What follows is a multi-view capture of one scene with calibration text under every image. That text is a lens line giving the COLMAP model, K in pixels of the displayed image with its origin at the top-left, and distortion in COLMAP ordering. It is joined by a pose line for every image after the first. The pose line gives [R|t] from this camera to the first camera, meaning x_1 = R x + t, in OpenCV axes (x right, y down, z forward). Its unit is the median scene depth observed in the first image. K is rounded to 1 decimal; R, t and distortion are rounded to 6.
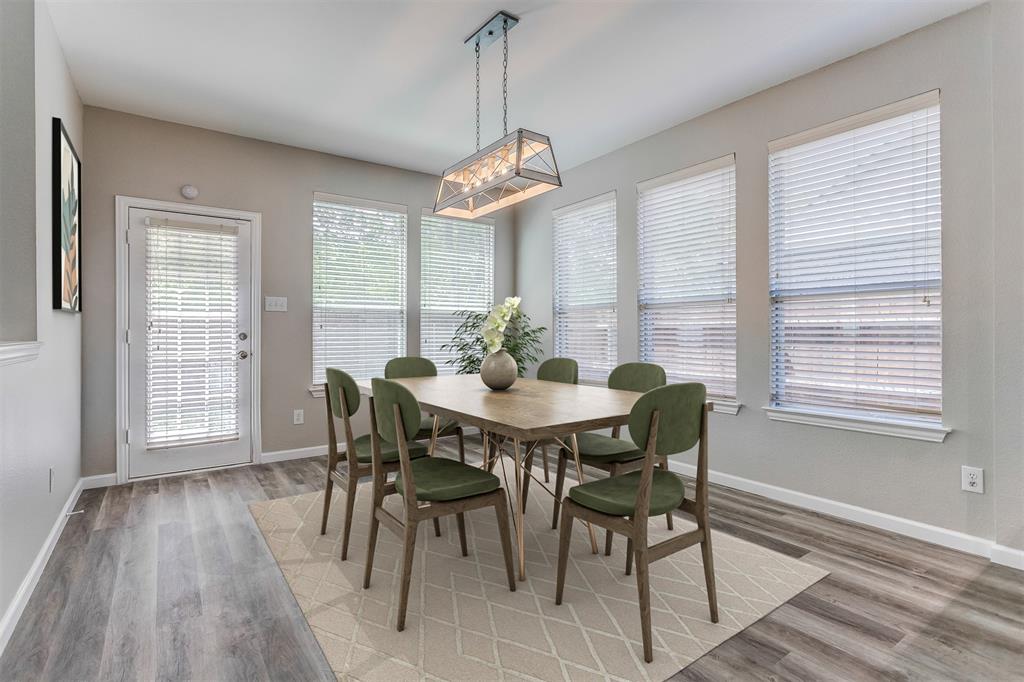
lens RADIAL K [[491.3, 0, 514.9], [0, 491.3, 332.9], [0, 0, 1]] dist [0.003646, 0.000155]
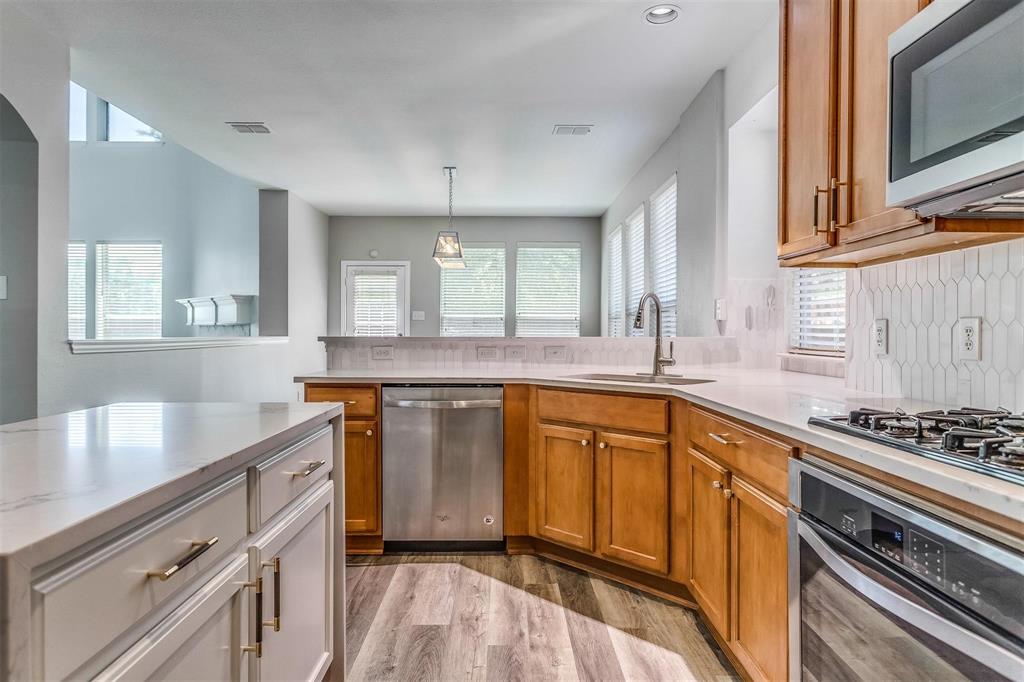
lens RADIAL K [[617.6, 0, 510.8], [0, 617.6, 335.0], [0, 0, 1]] dist [-0.016659, 0.008919]
pose [[0.823112, 0.005821, -0.567849, 1.091356], [-0.006240, 0.999980, 0.001206, -0.000020], [0.567844, 0.002551, 0.823132, -0.588484]]
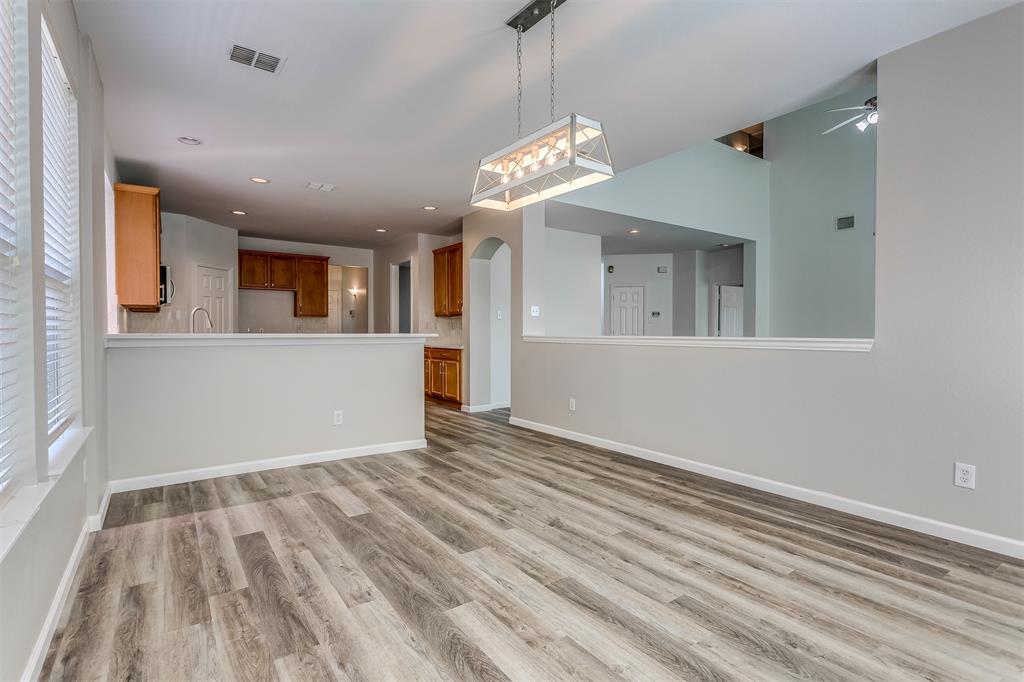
lens RADIAL K [[491.3, 0, 518.4], [0, 491.3, 340.5], [0, 0, 1]] dist [0.003646, 0.000155]
pose [[-0.999995, 0.000957, -0.003116, -0.009829], [0.000881, 0.999708, 0.024166, -0.006195], [0.003138, 0.024163, -0.999703, 1.420357]]
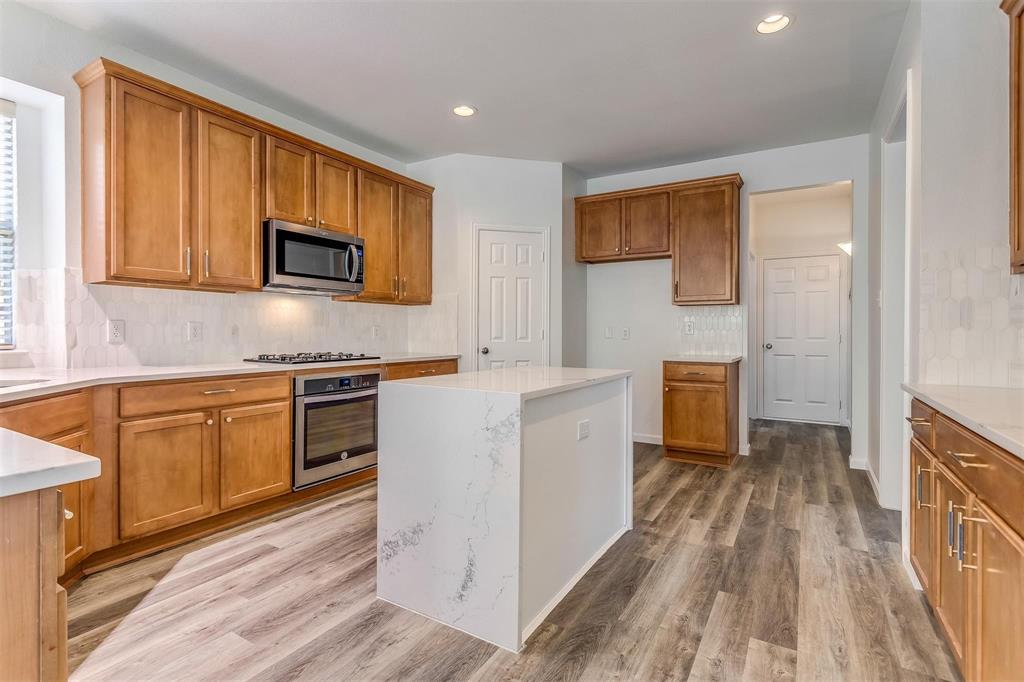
lens RADIAL K [[491.3, 0, 511.2], [0, 491.3, 334.0], [0, 0, 1]] dist [0.000573, 0.000813]
pose [[-0.398222, -0.004607, 0.917278, 0.089697], [0.000396, 0.999986, 0.005195, 0.000828], [-0.917289, 0.002432, -0.398214, -0.148850]]
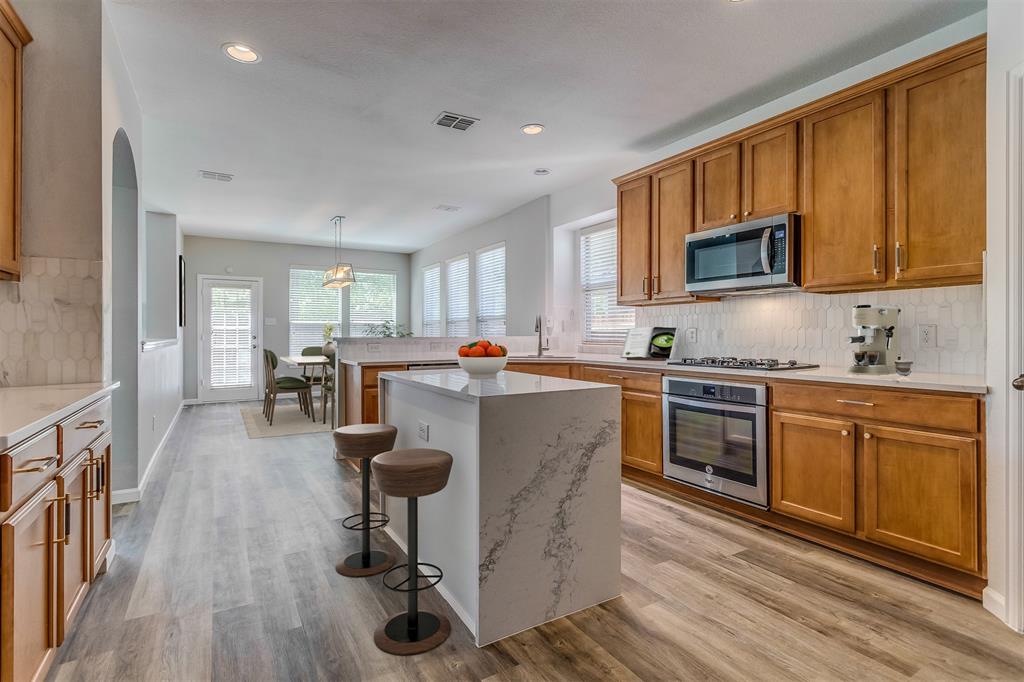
lens RADIAL K [[491.3, 0, 510.8], [0, 491.3, 335.7], [0, 0, 1]] dist [0.000573, 0.000813]
pose [[0.996667, 0.000041, -0.081572, 0.796468], [-0.000170, 0.999999, -0.001579, 0.003304], [0.081572, 0.001588, 0.996666, -1.118425]]
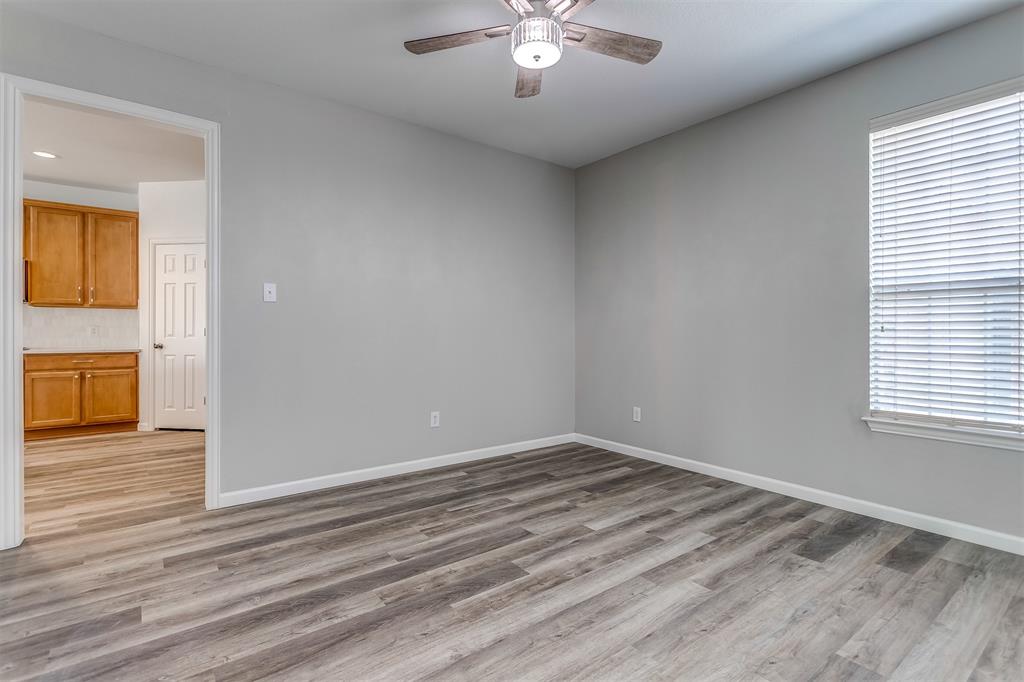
lens RADIAL K [[491.3, 0, 512.2], [0, 491.3, 338.3], [0, 0, 1]] dist [0.003646, 0.000155]
pose [[-0.029974, -0.007349, 0.999524, -0.258181], [0.000514, 0.999973, 0.007368, 0.015464], [-0.999551, 0.000734, -0.029970, -1.620537]]
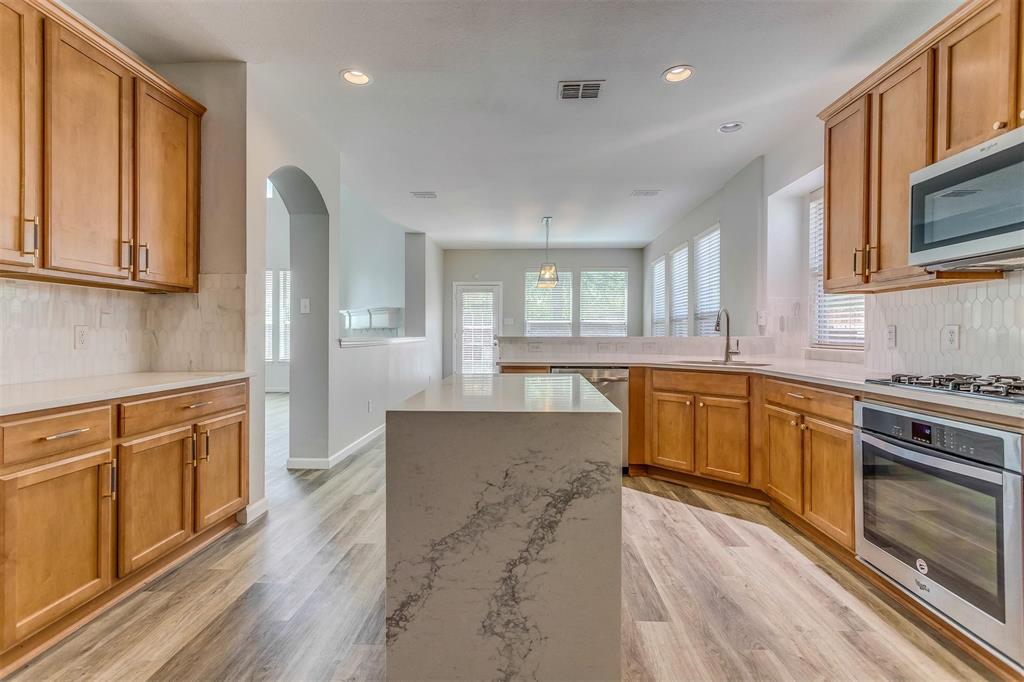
lens RADIAL K [[491.3, 0, 512.0], [0, 491.3, 335.1], [0, 0, 1]] dist [0.000573, 0.000813]
pose [[0.792604, 0.004621, -0.609719, 1.046936], [-0.005618, 0.999984, 0.000276, 0.001434], [0.609711, 0.003207, 0.792618, -0.888291]]
